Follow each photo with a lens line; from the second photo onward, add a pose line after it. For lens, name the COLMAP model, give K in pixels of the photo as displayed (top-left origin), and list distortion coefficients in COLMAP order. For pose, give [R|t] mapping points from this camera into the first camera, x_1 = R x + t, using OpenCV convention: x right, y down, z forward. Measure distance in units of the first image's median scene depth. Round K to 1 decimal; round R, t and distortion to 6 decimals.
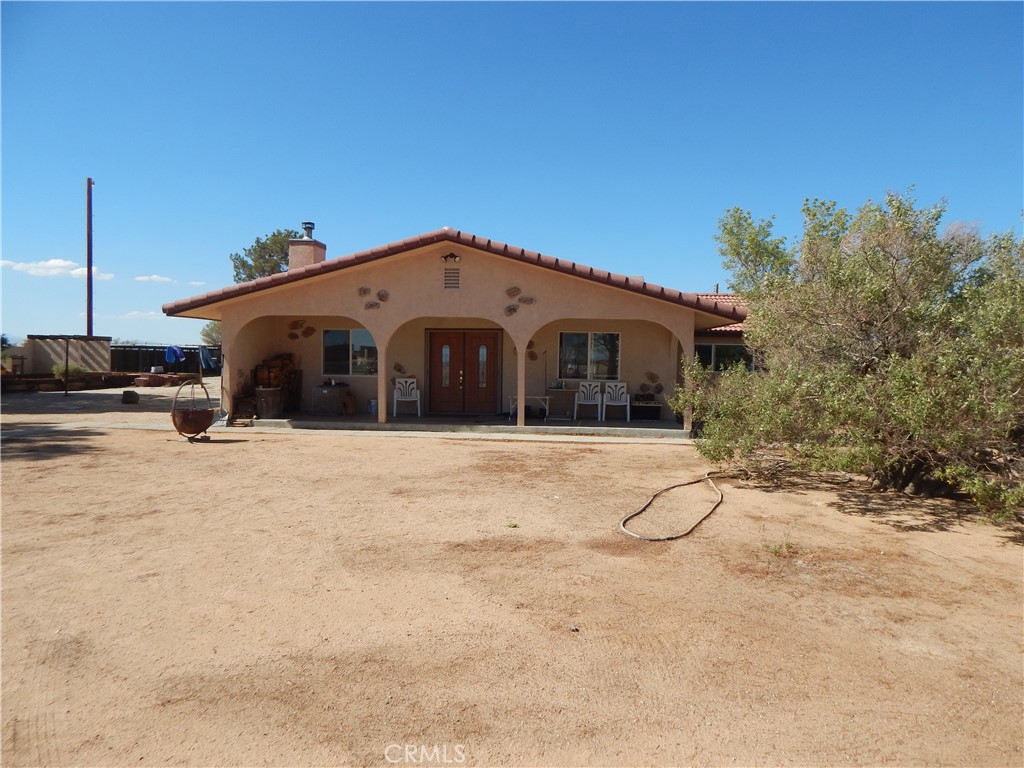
lens RADIAL K [[668.9, 0, 518.8], [0, 668.9, 383.5], [0, 0, 1]] dist [0.000743, -0.007990]
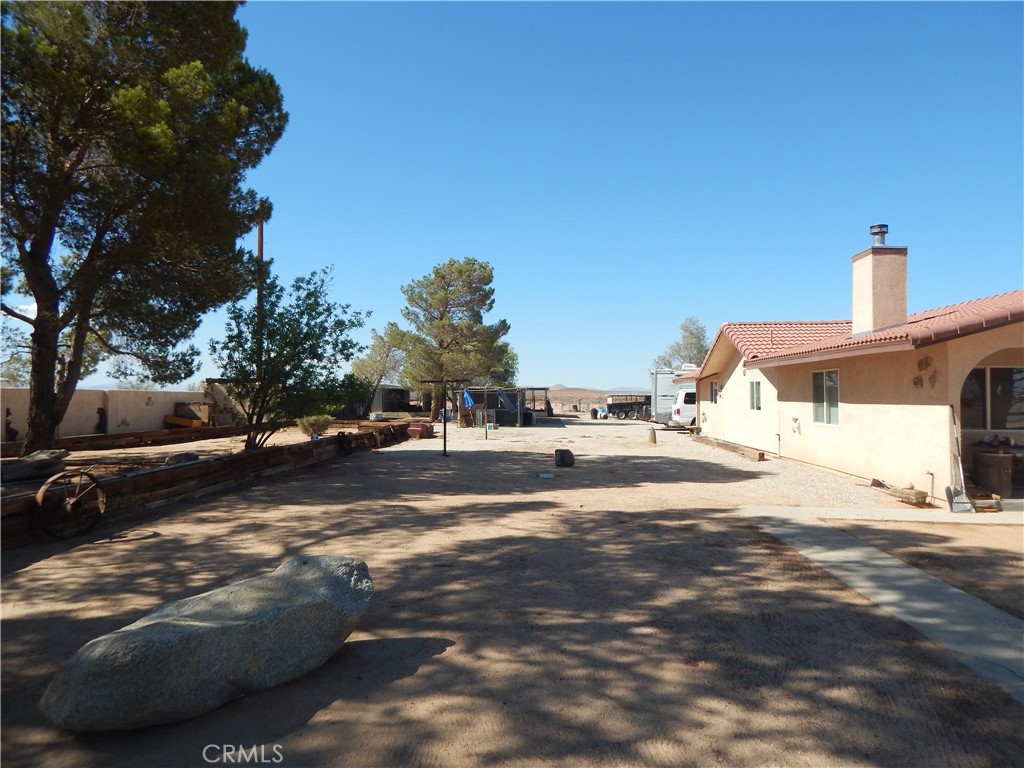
lens RADIAL K [[668.9, 0, 518.8], [0, 668.9, 383.5], [0, 0, 1]] dist [0.000743, -0.007990]
pose [[0.999704, -0.005487, 0.023723, -0.918296], [0.006725, 0.998602, -0.052427, -0.033179], [-0.023402, 0.052571, 0.998343, 0.336628]]
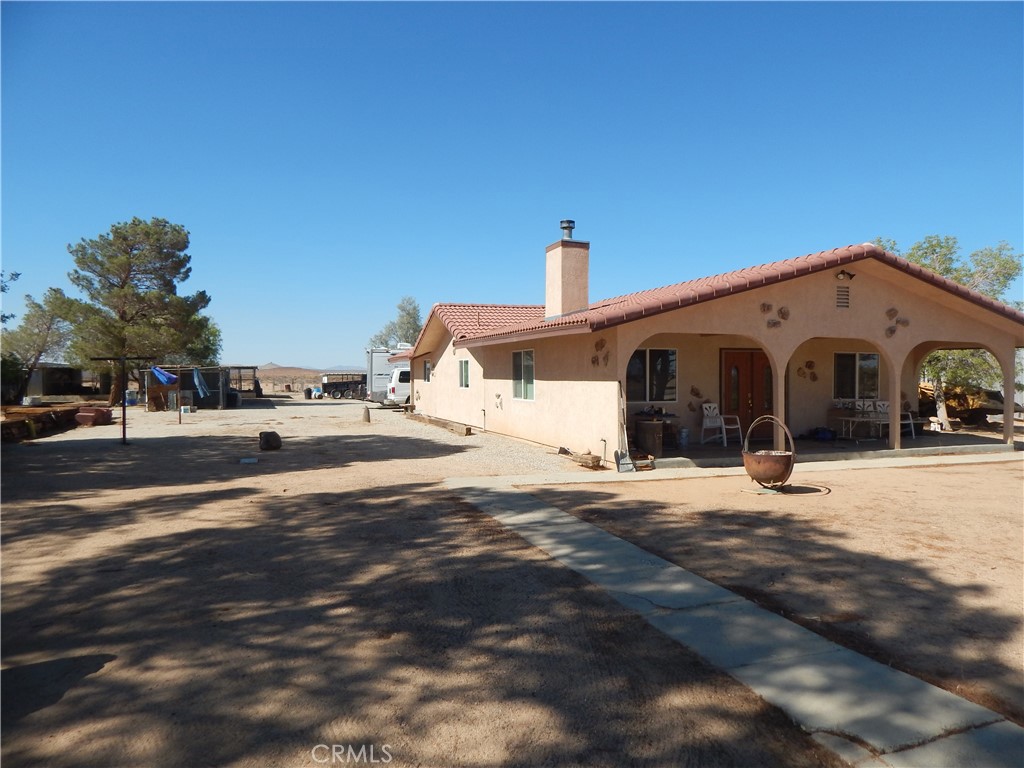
lens RADIAL K [[668.9, 0, 518.8], [0, 668.9, 383.5], [0, 0, 1]] dist [0.000743, -0.007990]
pose [[0.906022, -0.015956, 0.422929, -0.906427], [0.024430, 0.999595, -0.014623, -0.032170], [-0.422524, 0.023581, 0.906045, 0.337222]]
